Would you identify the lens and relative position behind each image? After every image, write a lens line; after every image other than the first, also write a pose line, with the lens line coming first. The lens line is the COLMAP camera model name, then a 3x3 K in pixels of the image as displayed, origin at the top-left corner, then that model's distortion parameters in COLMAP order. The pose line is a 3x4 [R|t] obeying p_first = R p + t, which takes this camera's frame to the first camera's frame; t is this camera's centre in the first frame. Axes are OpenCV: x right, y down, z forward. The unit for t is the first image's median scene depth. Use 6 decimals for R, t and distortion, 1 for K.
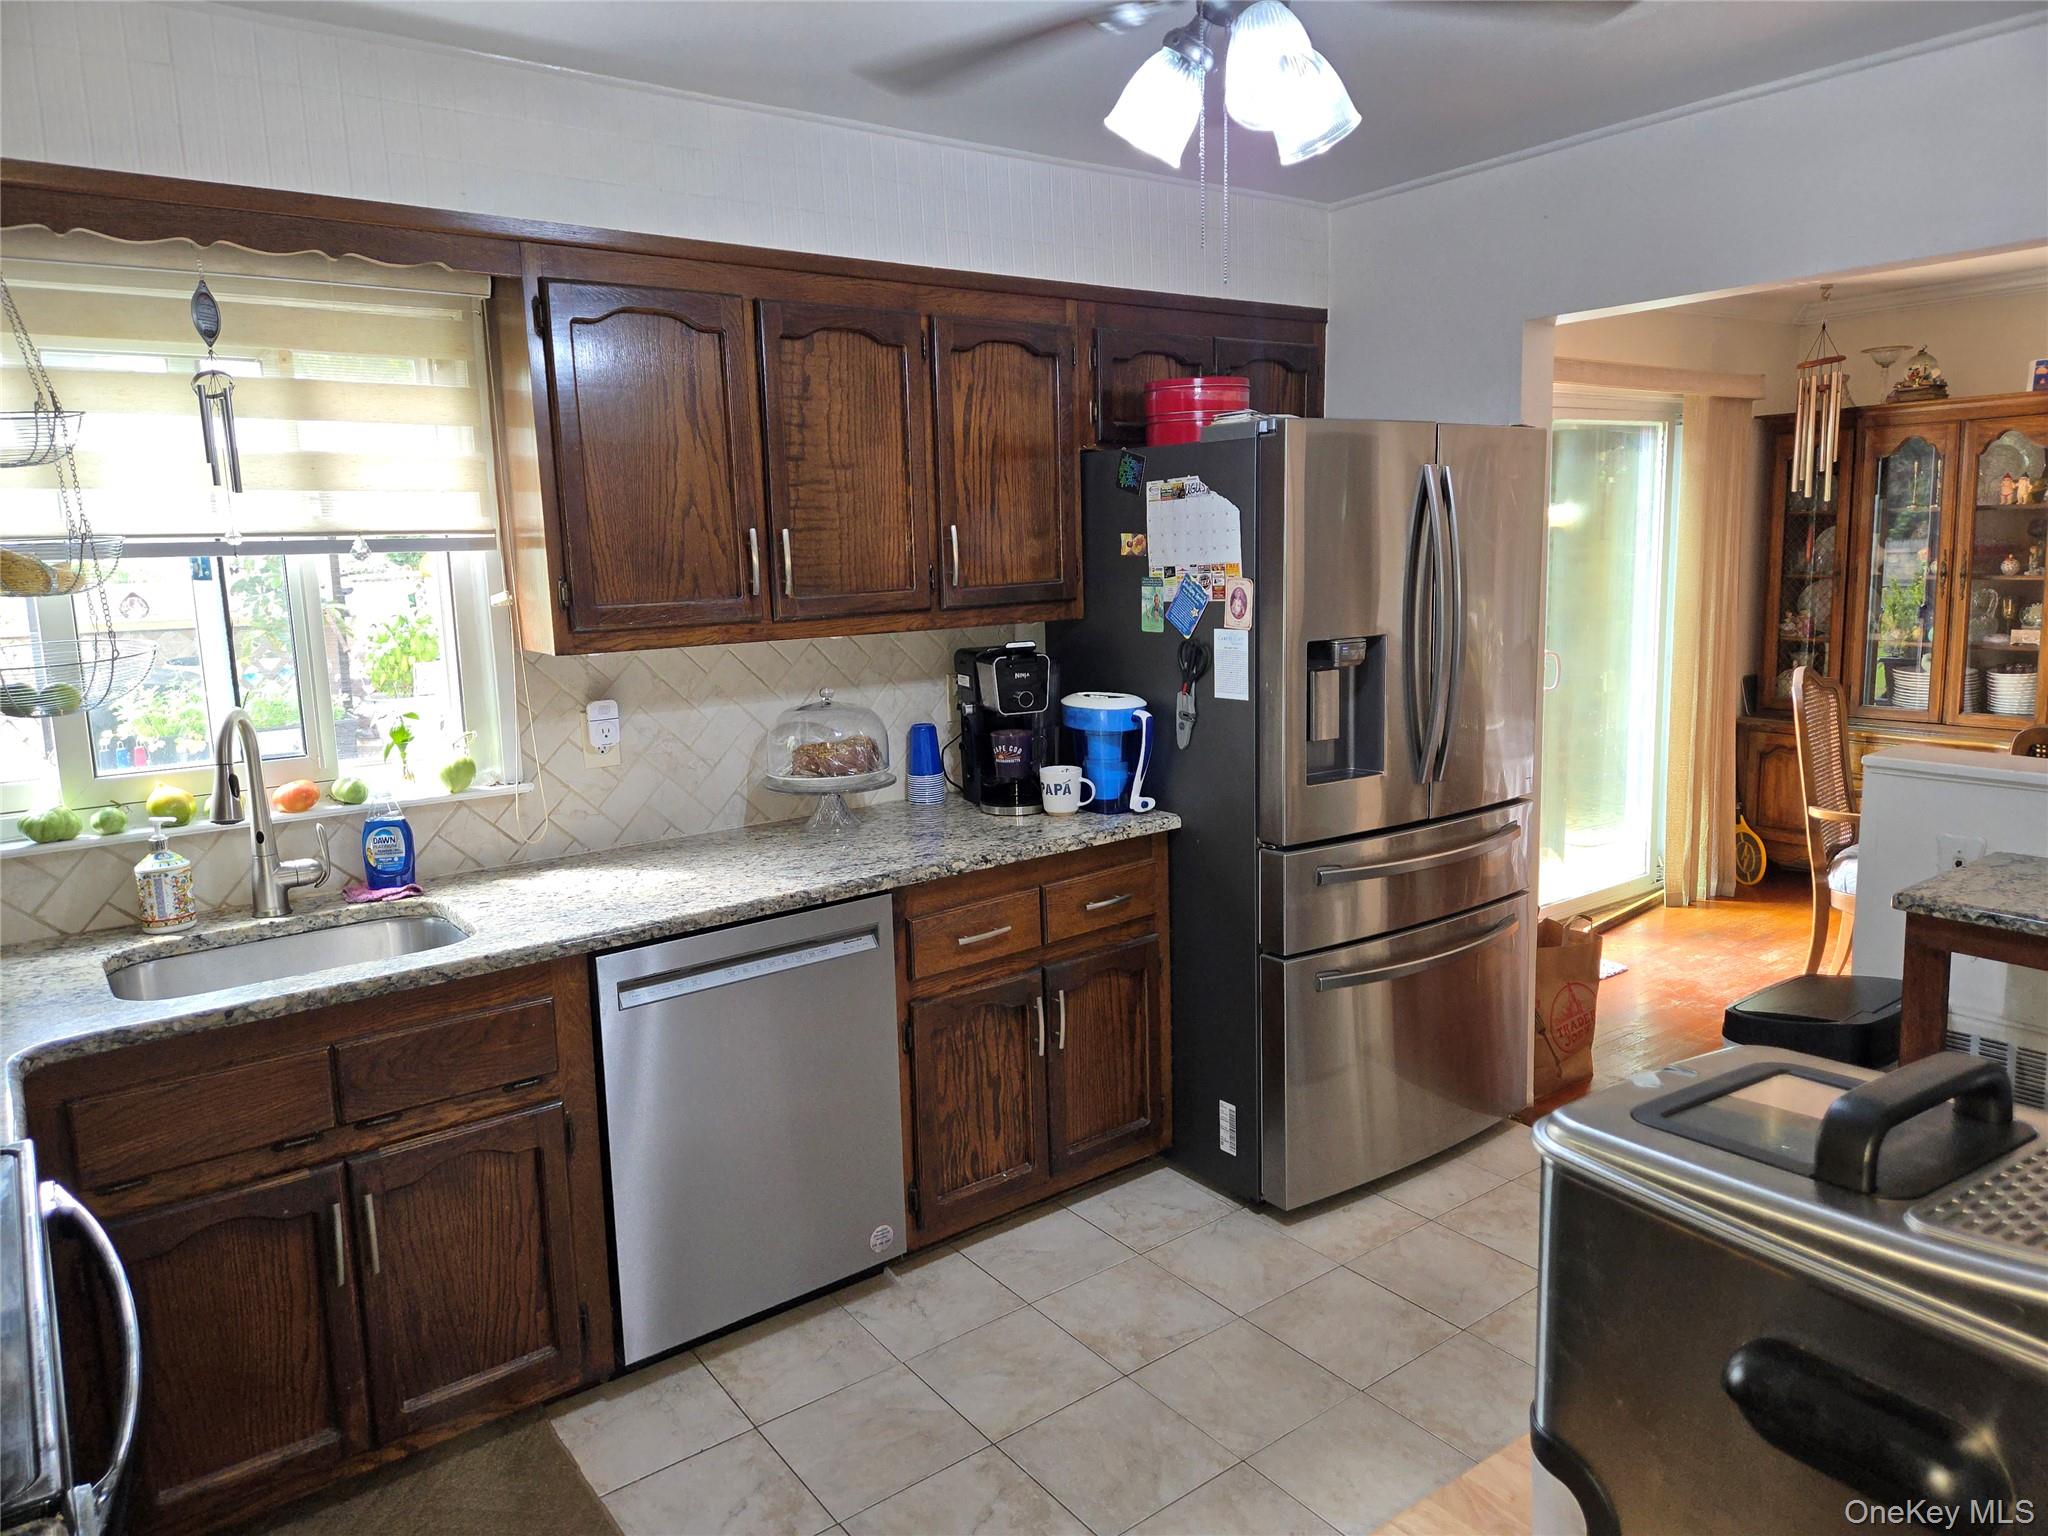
lens RADIAL K [[1378.3, 0, 1027.2], [0, 1378.3, 761.5], [0, 0, 1]] dist [0.098400, -0.079589]
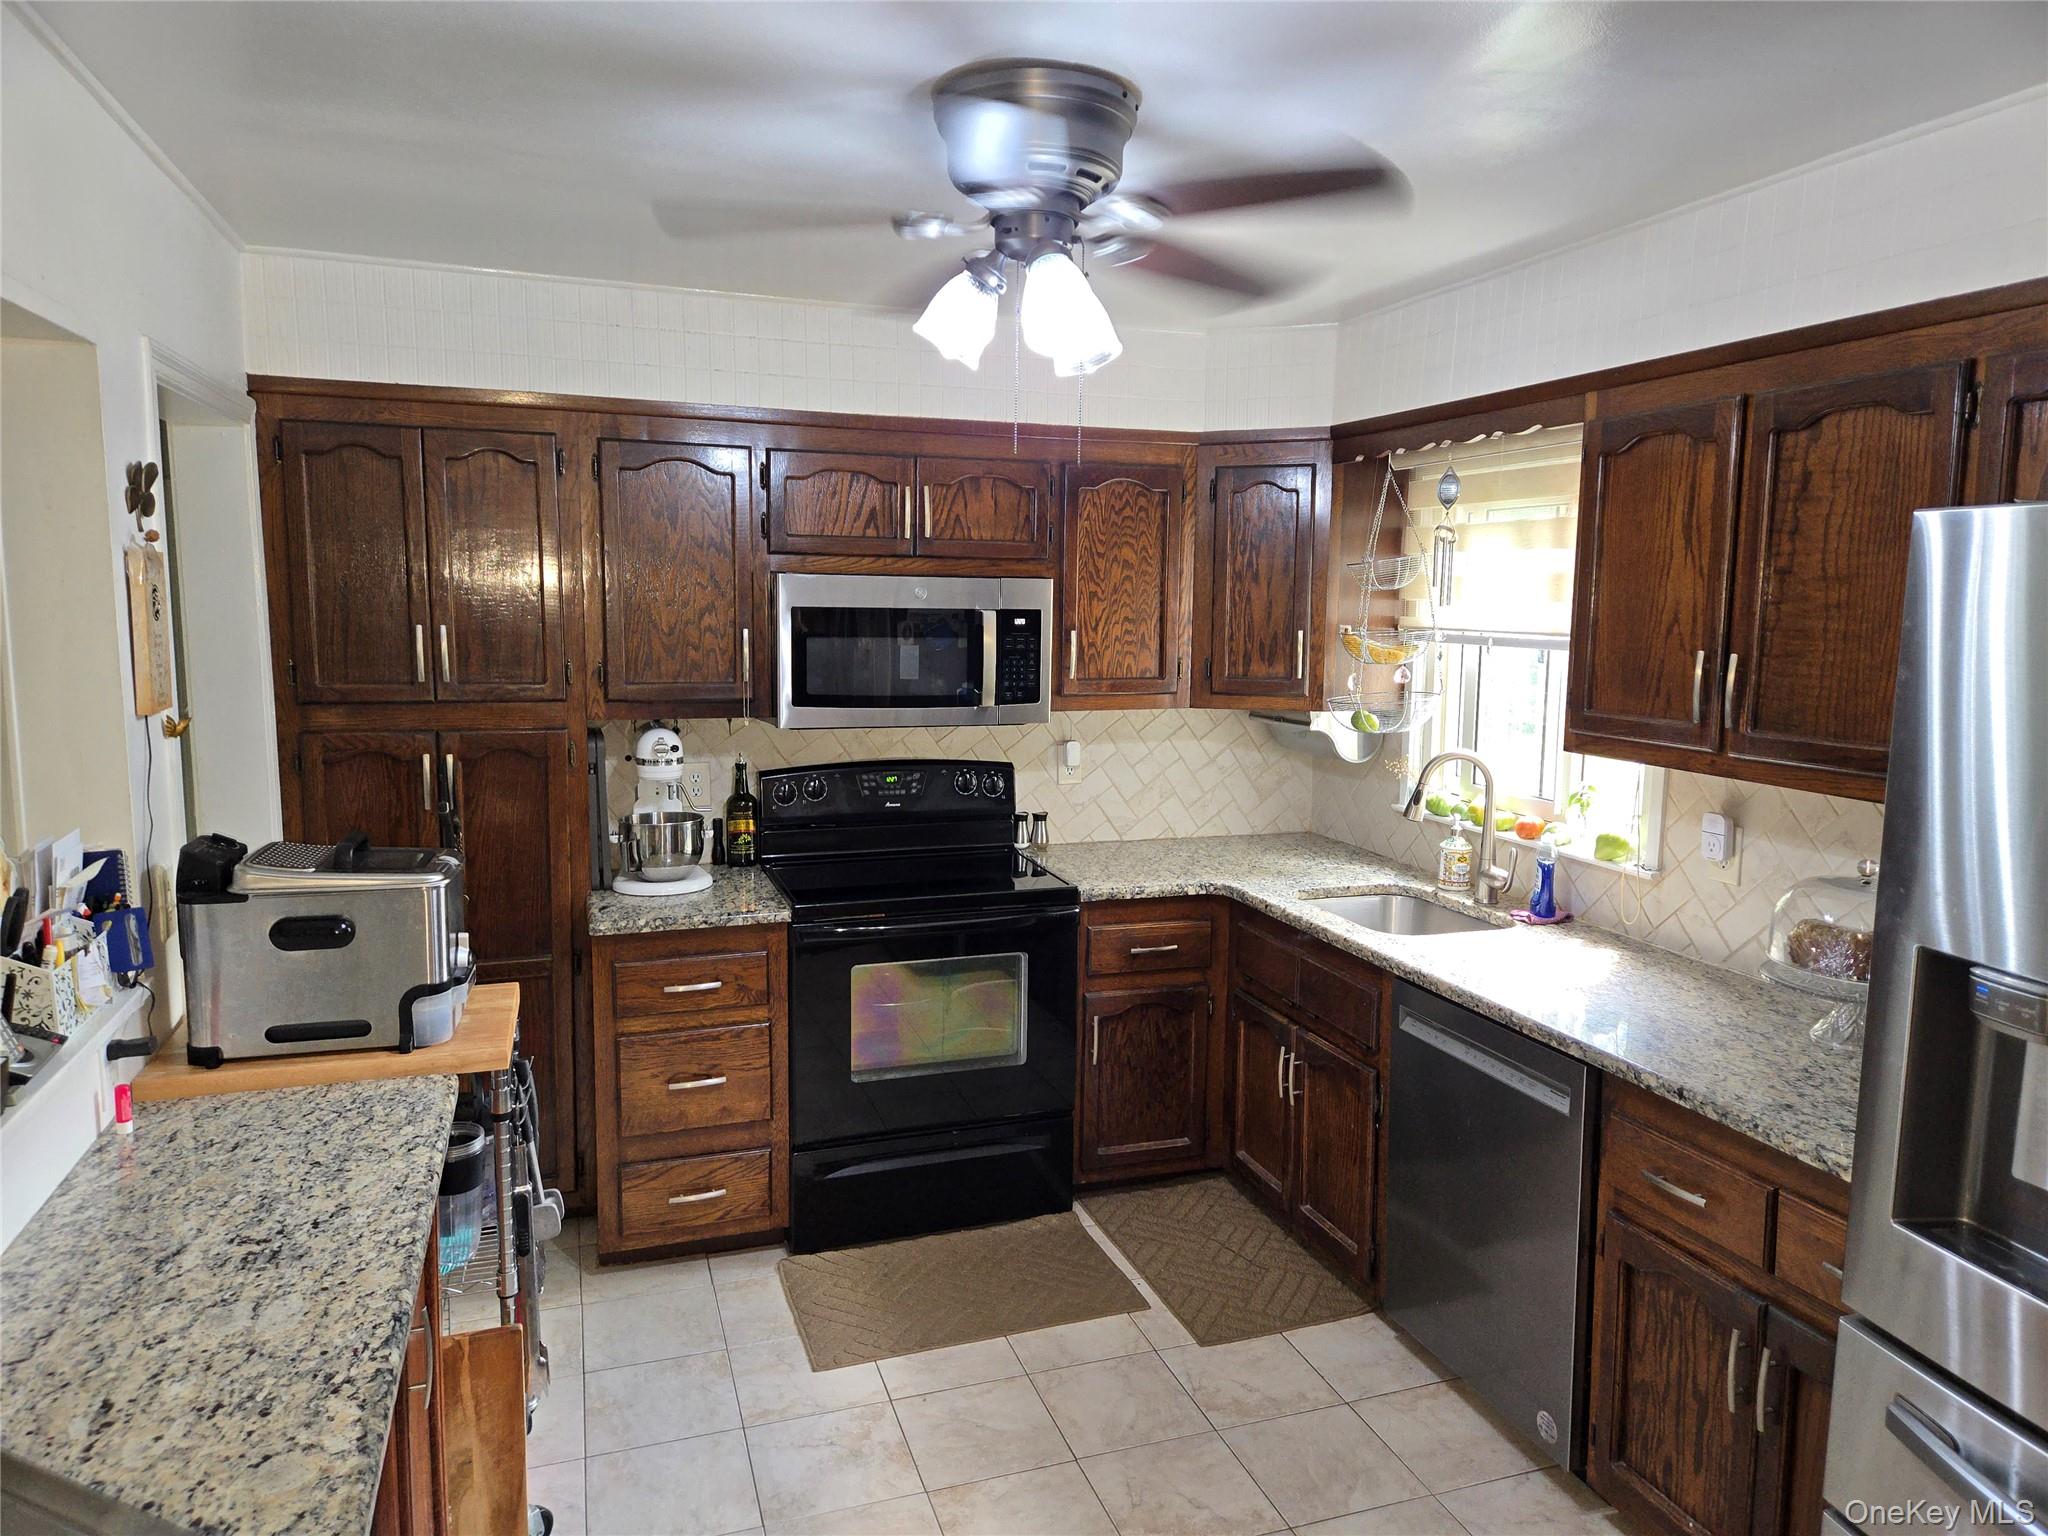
lens RADIAL K [[1378.3, 0, 1027.2], [0, 1378.3, 761.5], [0, 0, 1]] dist [0.098400, -0.079589]
pose [[-0.318785, 0.142449, -0.937062, 0.705527], [-0.153275, 0.967882, 0.199278, -0.185206], [0.935352, 0.207155, -0.286712, 0.752858]]
